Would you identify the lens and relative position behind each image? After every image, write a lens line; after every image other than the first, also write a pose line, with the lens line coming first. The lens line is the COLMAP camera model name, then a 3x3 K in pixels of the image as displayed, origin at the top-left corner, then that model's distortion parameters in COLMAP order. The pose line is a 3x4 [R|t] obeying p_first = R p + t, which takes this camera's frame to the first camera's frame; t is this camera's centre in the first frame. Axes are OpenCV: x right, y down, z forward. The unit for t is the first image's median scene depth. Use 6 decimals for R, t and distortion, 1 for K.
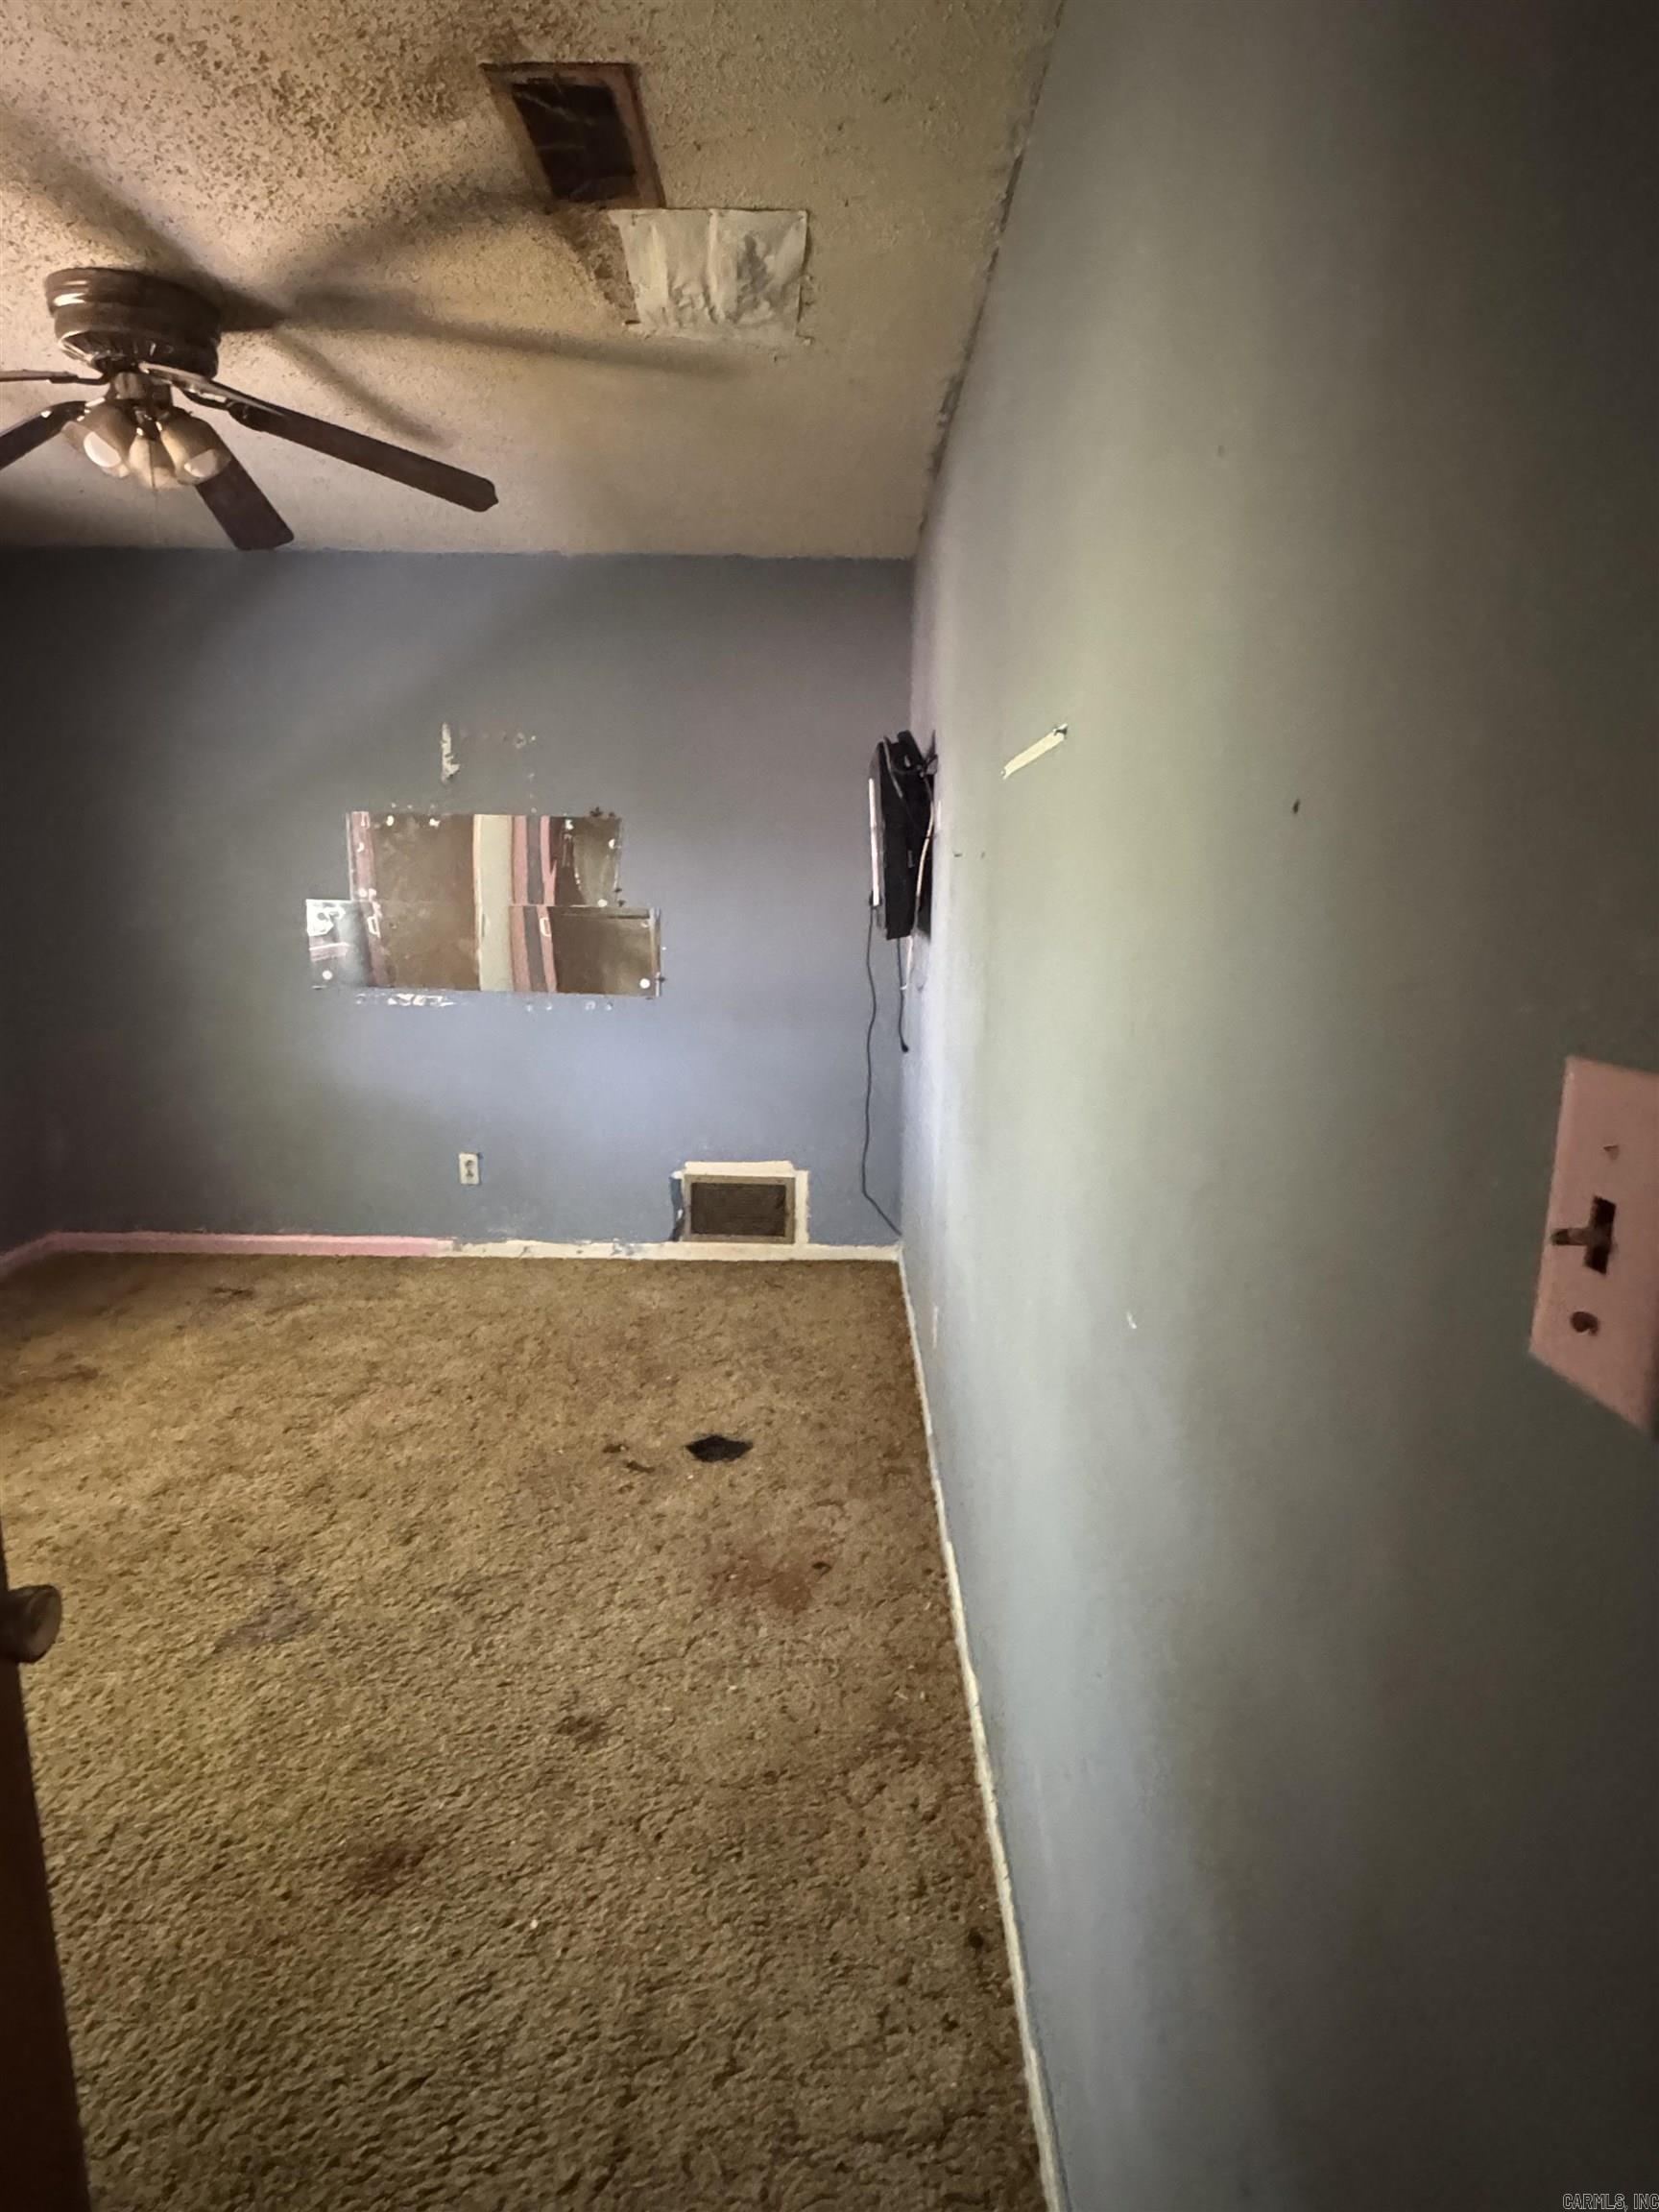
lens RADIAL K [[1211.6, 0, 829.5], [0, 1211.6, 1106.0], [0, 0, 1]] dist [0.005226, 0.003264]
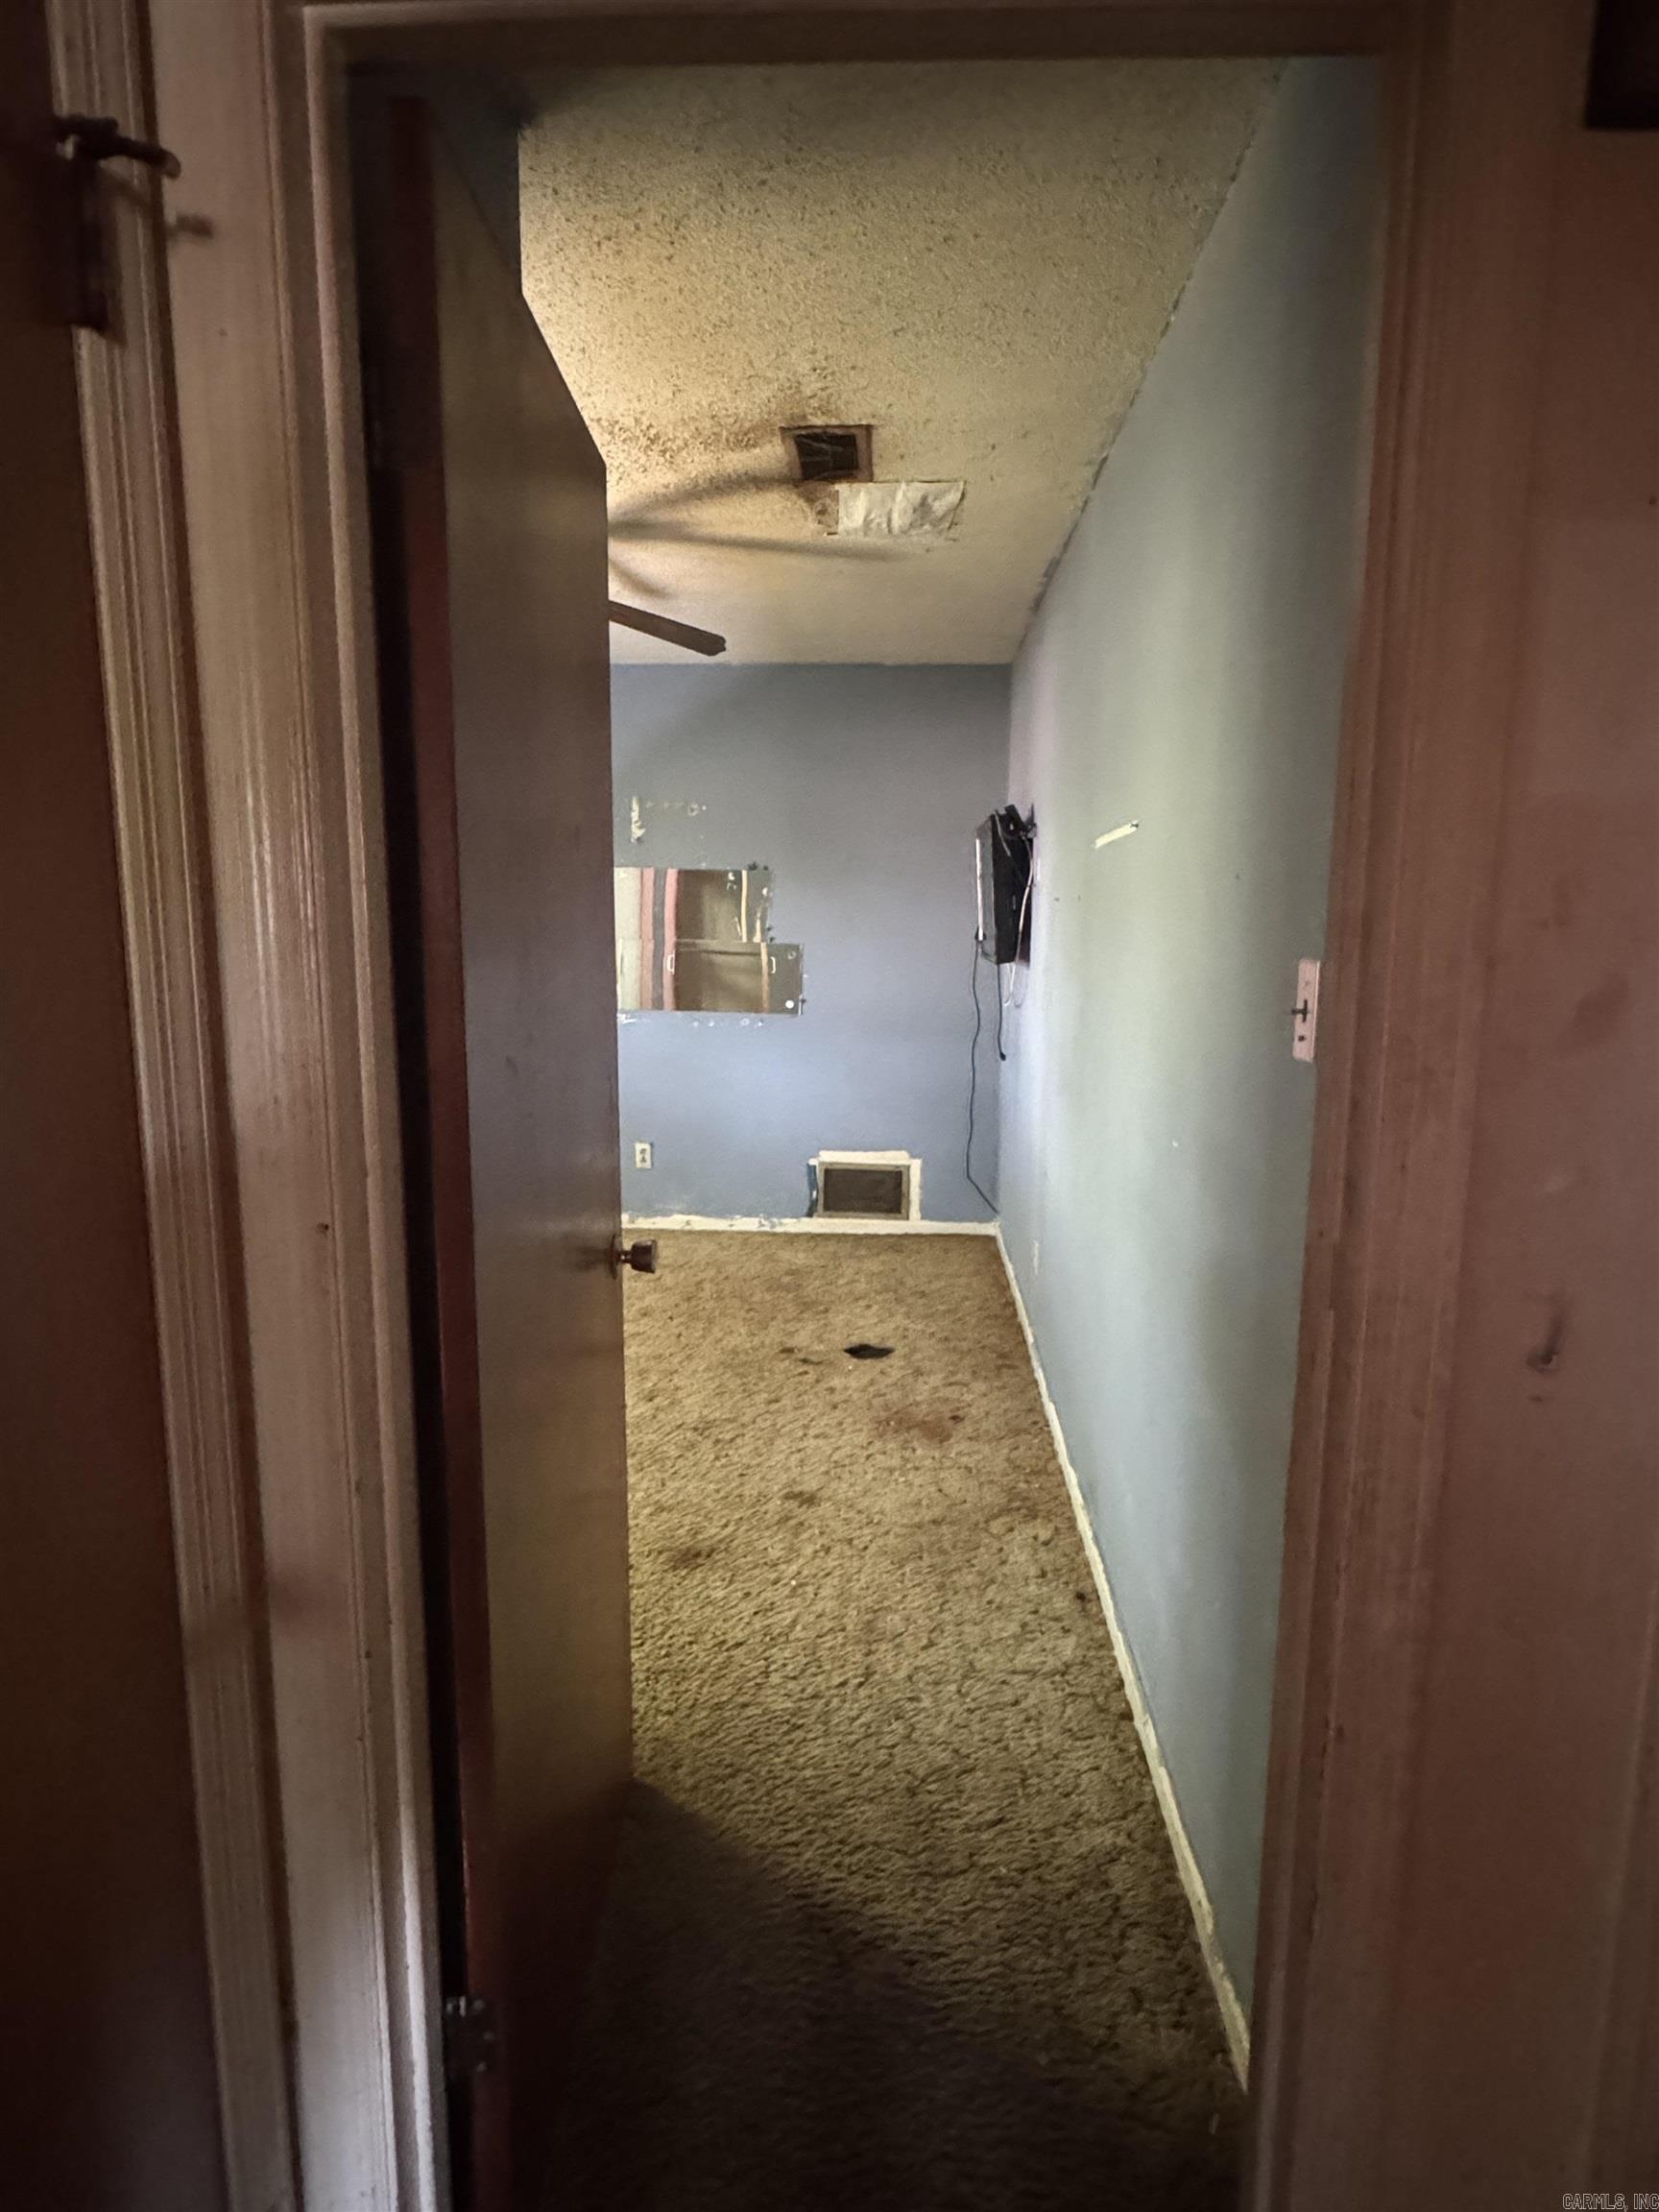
lens RADIAL K [[1244.6, 0, 835.0], [0, 1244.6, 1102.7], [0, 0, 1]] dist [0.024031, 0.000977]
pose [[0.999045, 0.004428, -0.043468, -0.077082], [-0.006340, 0.999014, -0.043951, 0.081353], [0.043231, 0.044185, 0.998088, -0.384305]]
